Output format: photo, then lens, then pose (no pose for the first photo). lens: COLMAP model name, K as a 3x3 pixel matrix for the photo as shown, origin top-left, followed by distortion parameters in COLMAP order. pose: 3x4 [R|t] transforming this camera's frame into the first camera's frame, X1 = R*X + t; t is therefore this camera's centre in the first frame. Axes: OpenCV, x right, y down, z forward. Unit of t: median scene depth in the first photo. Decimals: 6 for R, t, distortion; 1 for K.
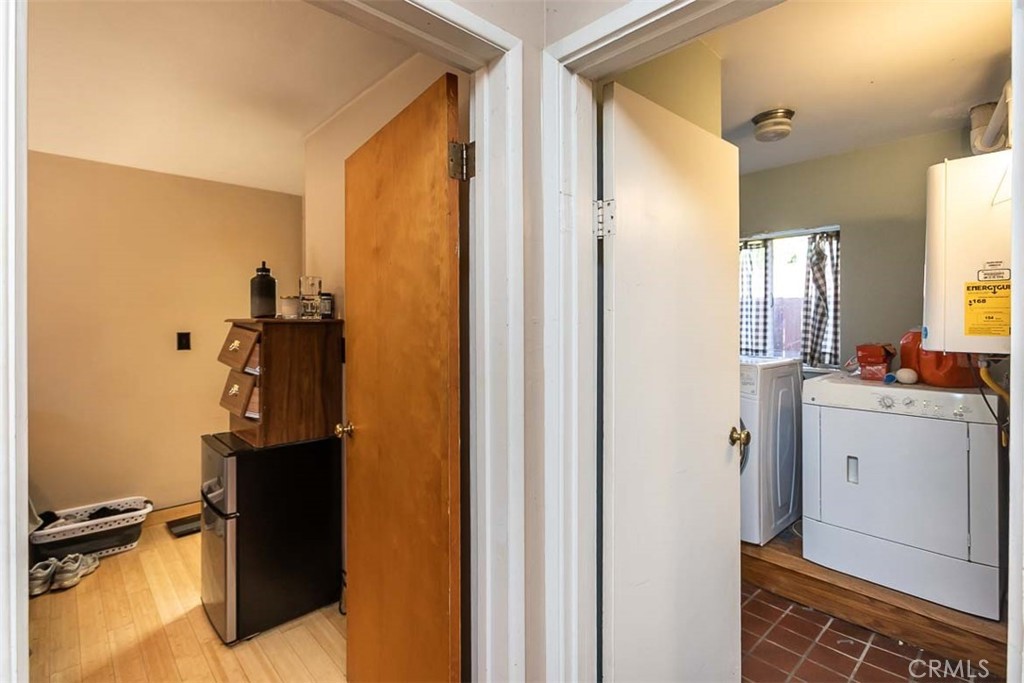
lens RADIAL K [[474.7, 0, 510.6], [0, 474.7, 320.7], [0, 0, 1]] dist [0.001972, 0.000817]
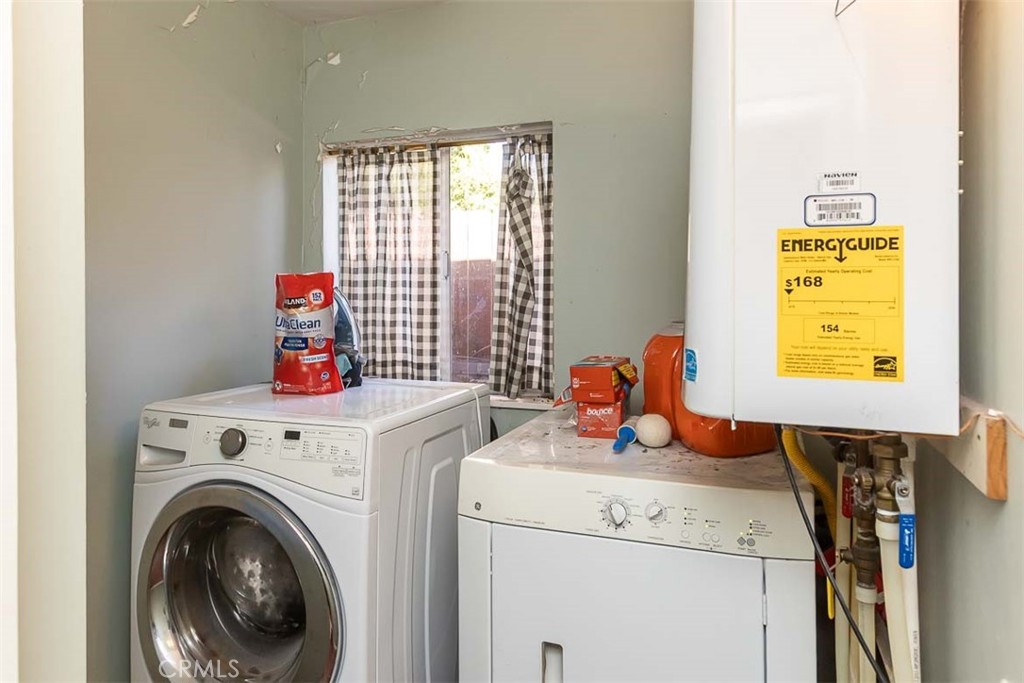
lens RADIAL K [[645.1, 0, 513.3], [0, 645.1, 284.7], [0, 0, 1]] dist [0.002579, 0.000700]
pose [[0.889354, -0.000630, 0.457219, 0.323679], [0.002631, 0.999990, -0.003739, -0.021627], [-0.457212, 0.004528, 0.889346, 0.383533]]
